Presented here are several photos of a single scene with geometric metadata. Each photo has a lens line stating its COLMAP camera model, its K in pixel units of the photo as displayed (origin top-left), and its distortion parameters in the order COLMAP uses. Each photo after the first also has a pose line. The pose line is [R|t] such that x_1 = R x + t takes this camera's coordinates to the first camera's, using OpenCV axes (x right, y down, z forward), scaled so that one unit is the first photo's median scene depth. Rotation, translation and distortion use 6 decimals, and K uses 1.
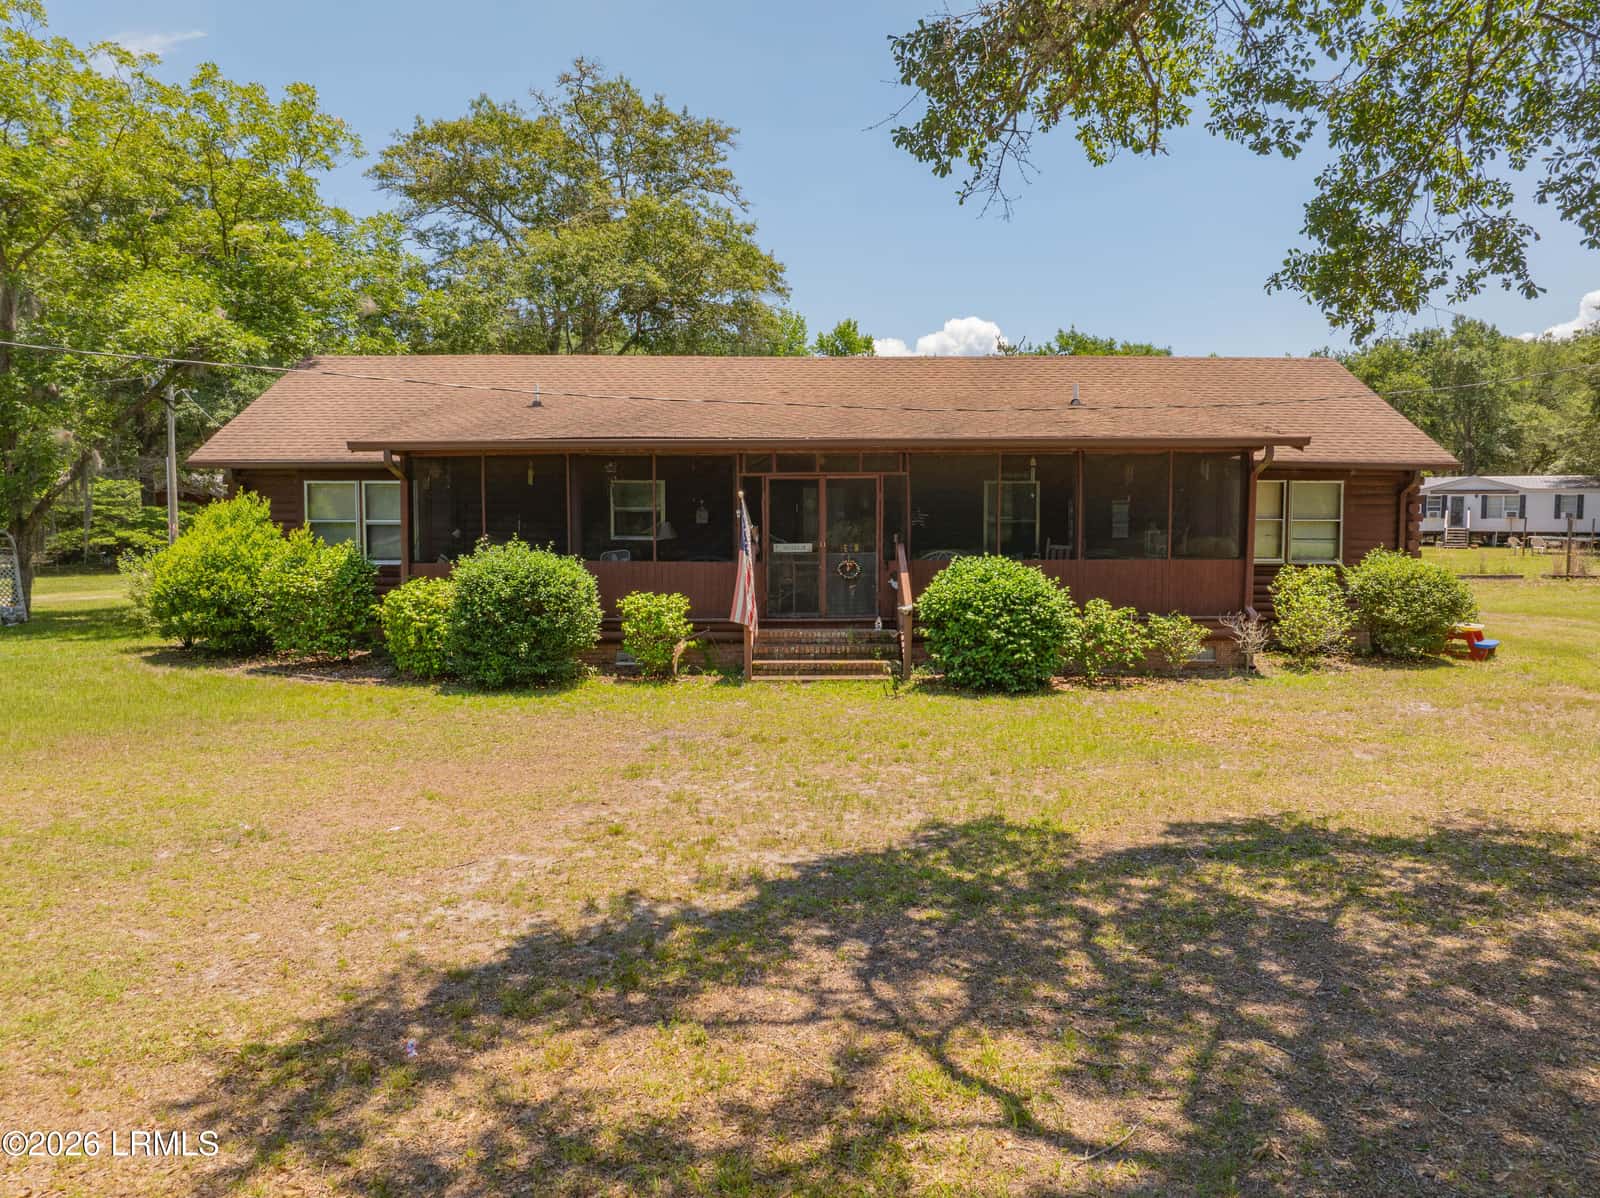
lens RADIAL K [[1134.8, 0, 800.0], [0, 1134.8, 599.0], [0, 0, 1]] dist [-0.032155, 0.002865]
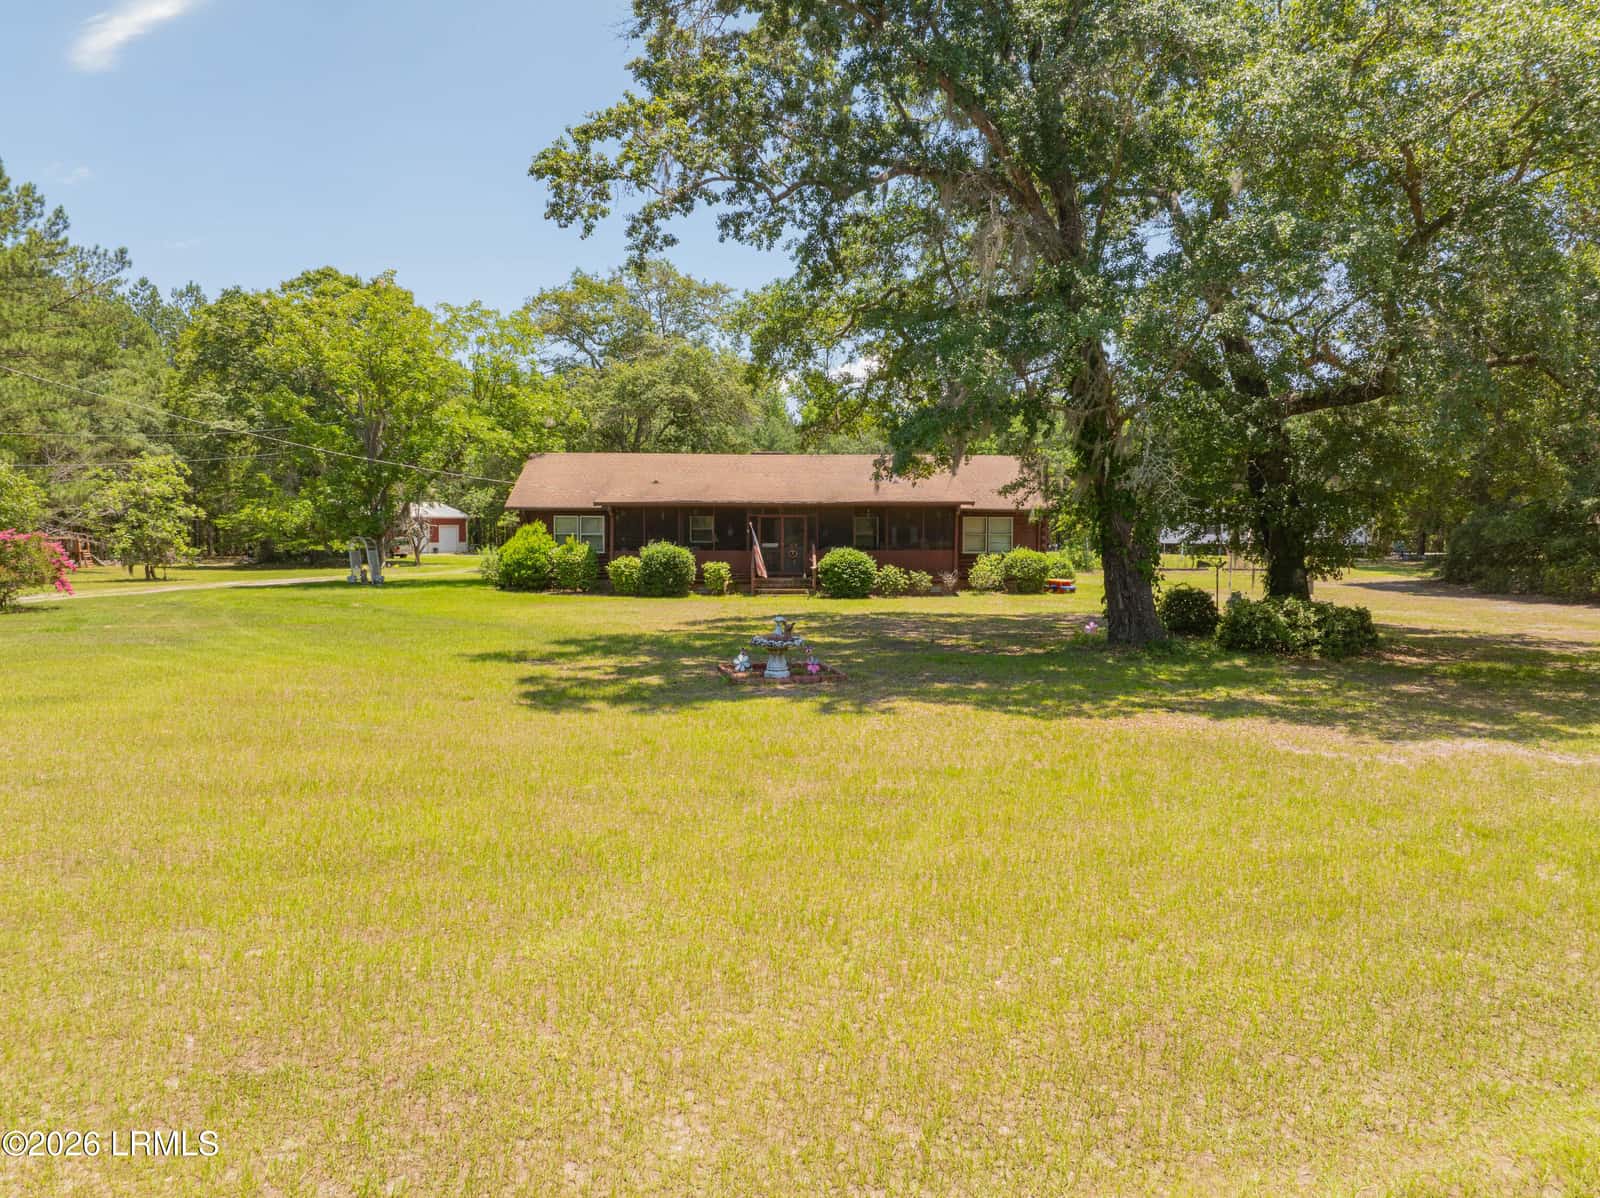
lens RADIAL K [[1134.8, 0, 800.0], [0, 1134.8, 599.0], [0, 0, 1]] dist [-0.032155, 0.002865]
pose [[0.999805, 0.001555, 0.019673, 0.010494], [-0.001274, 0.999897, -0.014320, 0.113986], [-0.019693, 0.014293, 0.999704, -1.556210]]
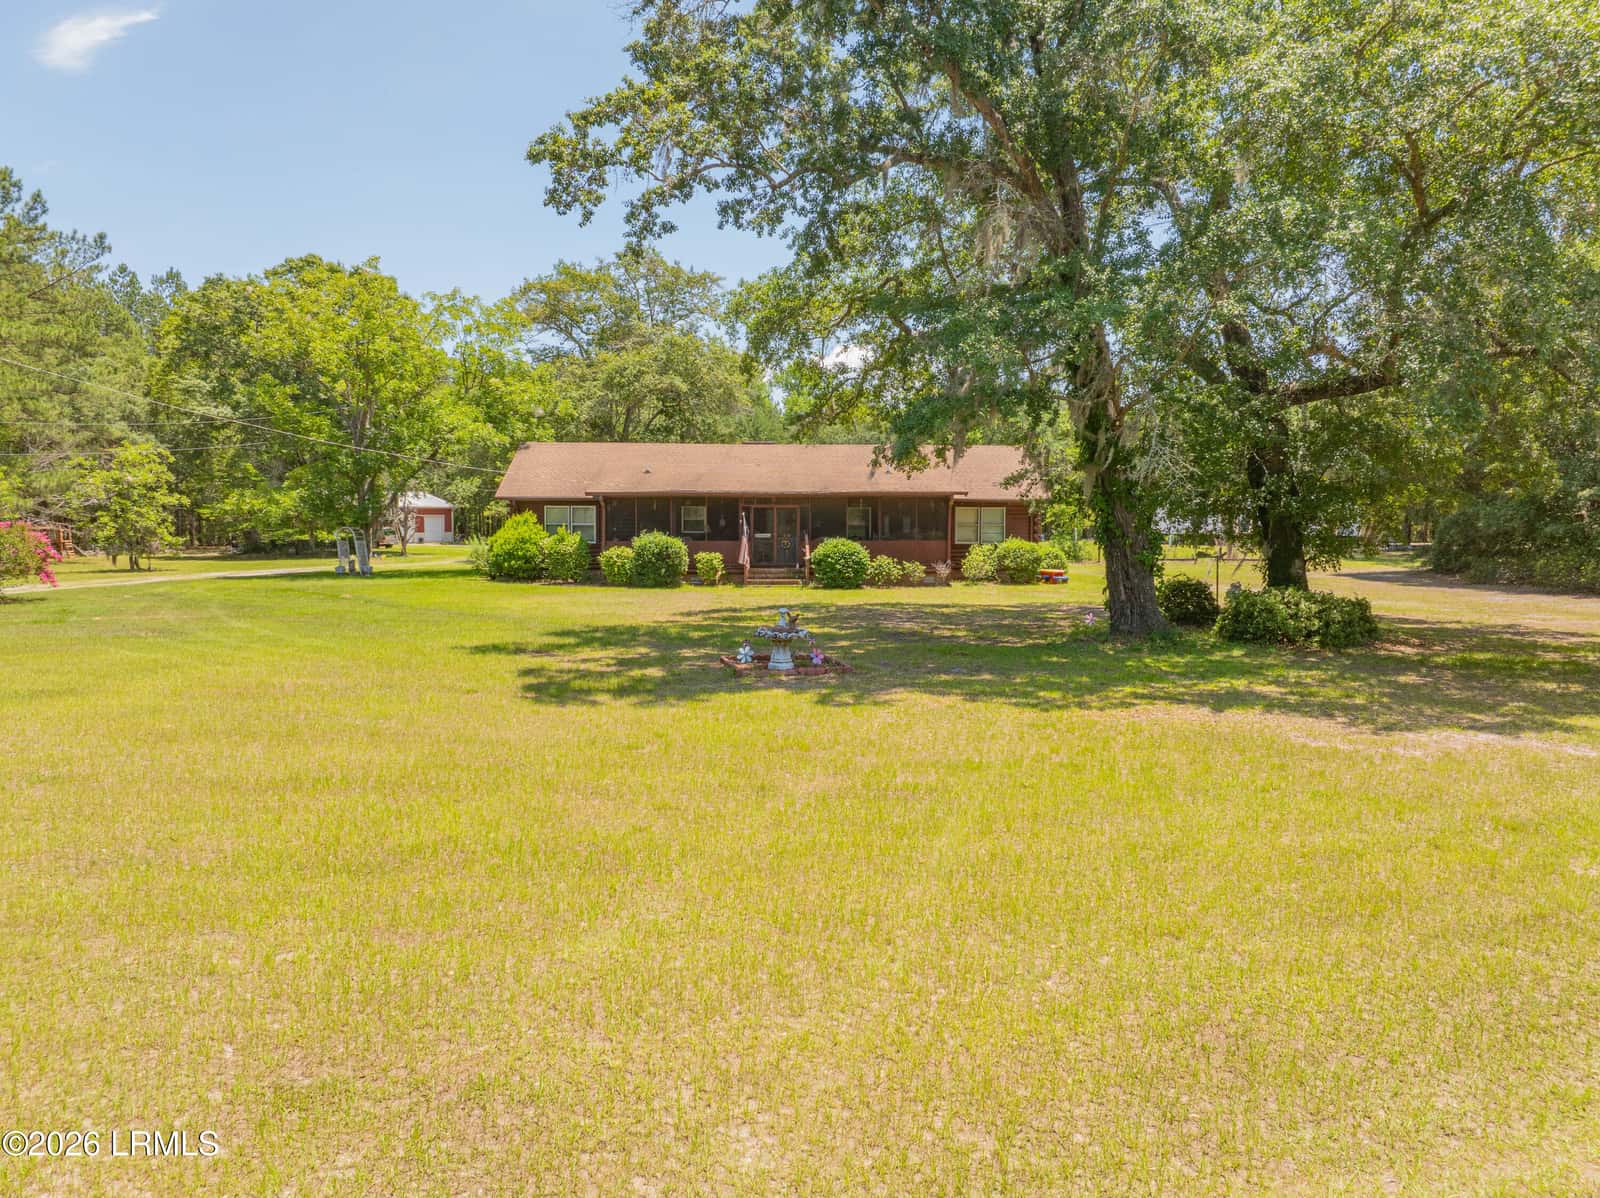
lens RADIAL K [[1134.8, 0, 800.0], [0, 1134.8, 599.0], [0, 0, 1]] dist [-0.032155, 0.002865]
pose [[0.999433, 0.000936, 0.033646, -0.008960], [-0.000750, 0.999984, -0.005527, 0.112760], [-0.033651, 0.005499, 0.999419, -1.547184]]
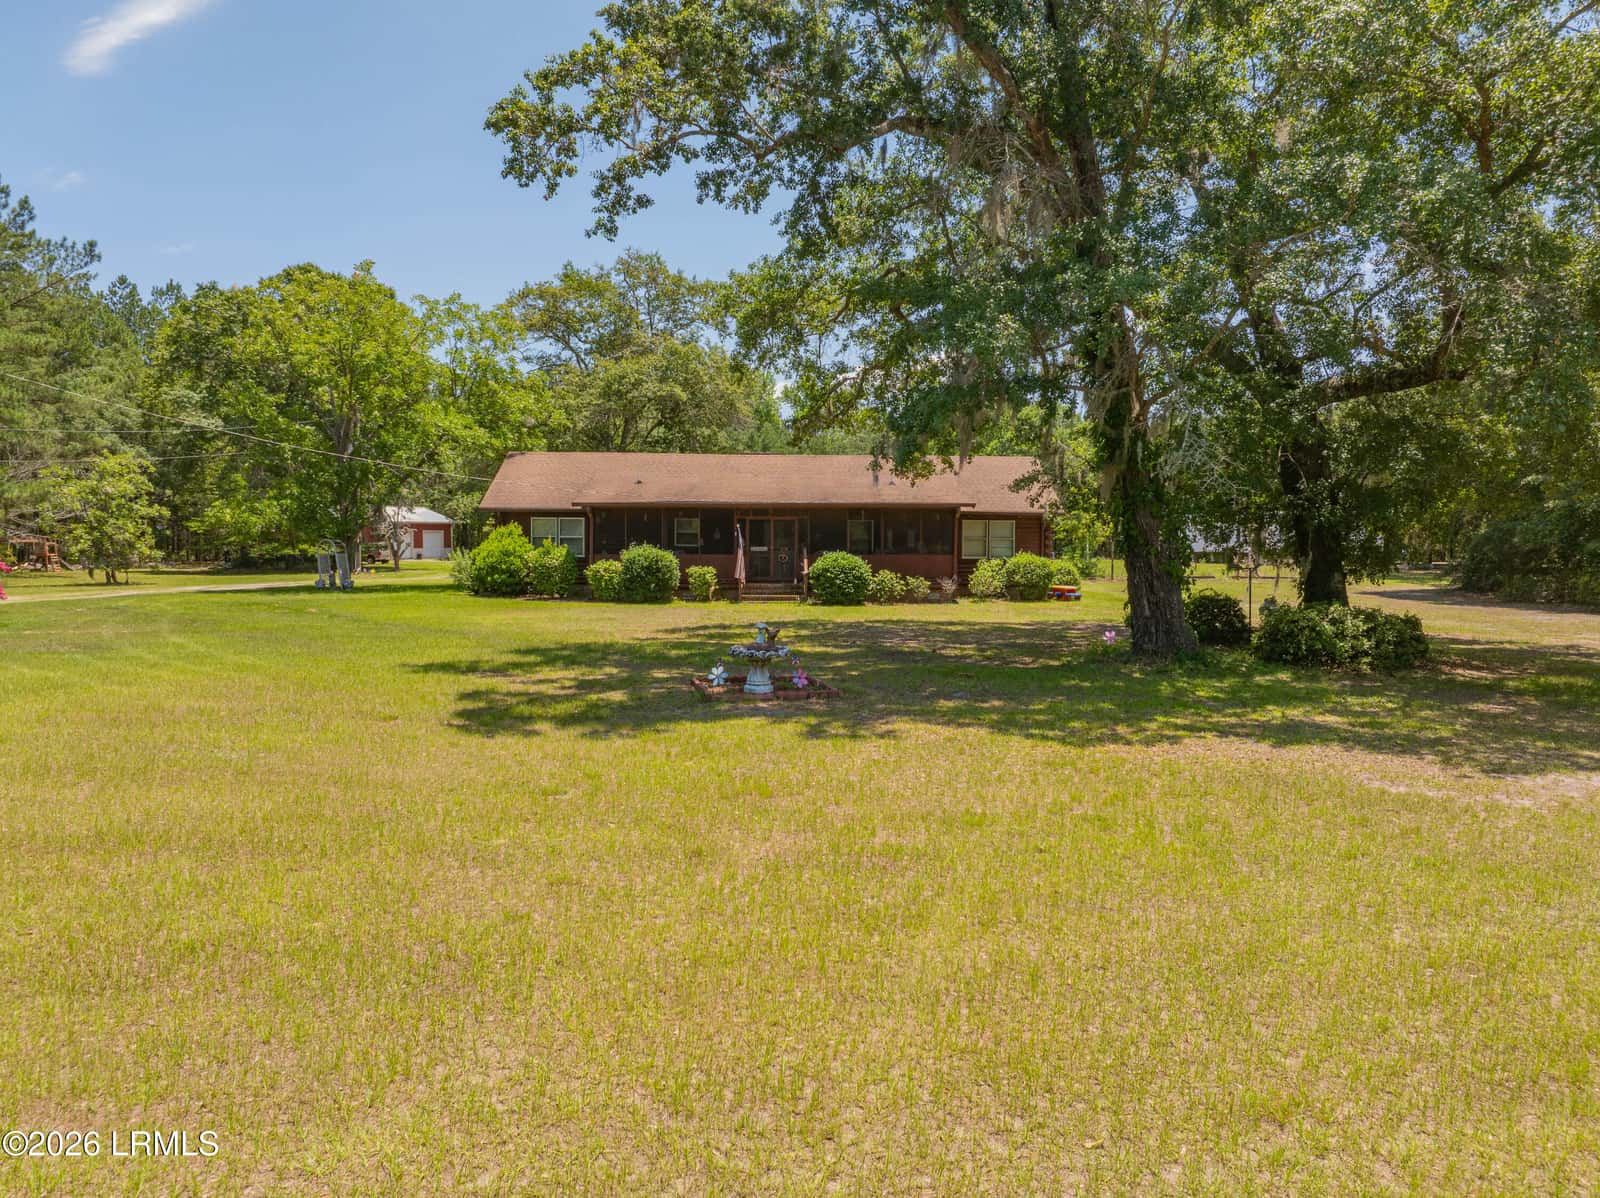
lens RADIAL K [[1134.8, 0, 800.0], [0, 1134.8, 599.0], [0, 0, 1]] dist [-0.032155, 0.002865]
pose [[0.999673, 0.005036, 0.025067, 0.020762], [-0.004477, 0.999742, -0.022279, 0.116505], [-0.025173, 0.022160, 0.999437, -1.409766]]
